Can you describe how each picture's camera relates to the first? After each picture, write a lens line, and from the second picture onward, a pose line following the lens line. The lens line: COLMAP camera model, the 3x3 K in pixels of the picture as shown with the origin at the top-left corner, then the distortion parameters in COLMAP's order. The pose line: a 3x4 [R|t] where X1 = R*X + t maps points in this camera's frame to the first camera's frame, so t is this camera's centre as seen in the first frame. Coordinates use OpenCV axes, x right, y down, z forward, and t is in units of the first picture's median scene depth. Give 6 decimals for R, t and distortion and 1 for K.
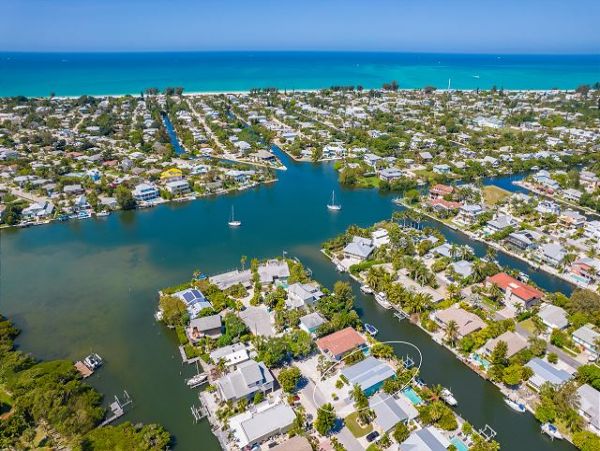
lens RADIAL K [[378.4, 0, 302.8], [0, 378.4, 217.5], [0, 0, 1]] dist [-0.067442, 0.057780]
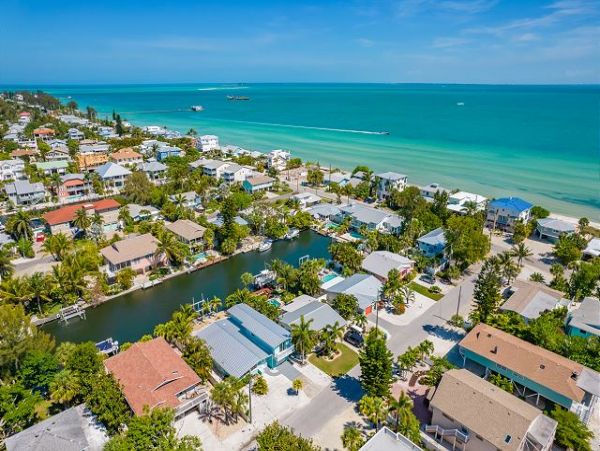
lens RADIAL K [[386.0, 0, 300.0], [0, 386.0, 225.5], [0, 0, 1]] dist [-0.079136, 0.063986]
pose [[-0.239466, -0.334764, 0.911367, -0.197727], [0.400840, 0.820858, 0.406841, 0.077332], [-0.884298, 0.462736, -0.062381, 0.649890]]
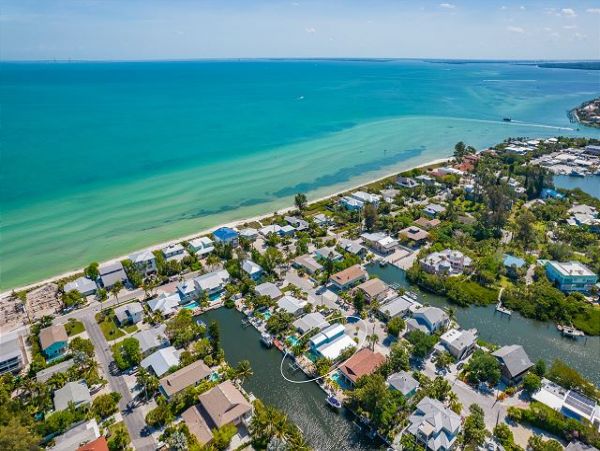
lens RADIAL K [[378.4, 0, 302.8], [0, 378.4, 217.5], [0, 0, 1]] dist [-0.067442, 0.057780]
pose [[-0.987744, 0.055026, -0.146063, 0.292669], [-0.071608, 0.671745, 0.737313, -0.469989], [0.138689, 0.738736, -0.659572, 1.050778]]
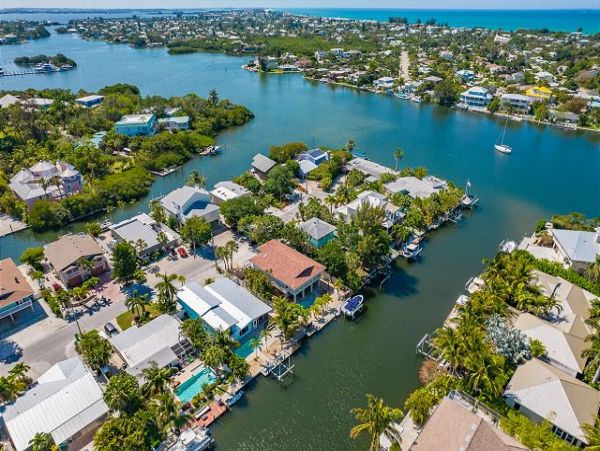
lens RADIAL K [[378.4, 0, 302.8], [0, 378.4, 217.5], [0, 0, 1]] dist [-0.067442, 0.057780]
pose [[0.290442, 0.474220, -0.831119, 0.448379], [-0.397211, 0.849943, 0.346151, 0.043358], [0.870555, 0.229593, 0.435225, 0.598140]]
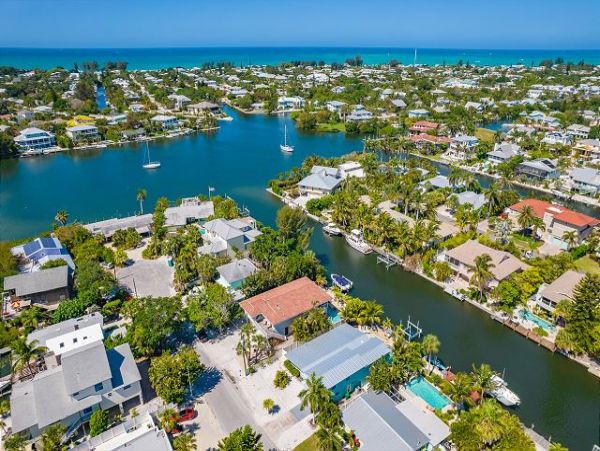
lens RADIAL K [[378.4, 0, 302.8], [0, 378.4, 217.5], [0, 0, 1]] dist [-0.067442, 0.057780]
pose [[0.995862, -0.036927, 0.083040, 0.066138], [0.036409, 0.999307, 0.007752, 0.164108], [-0.083269, -0.004697, 0.996516, 0.361810]]
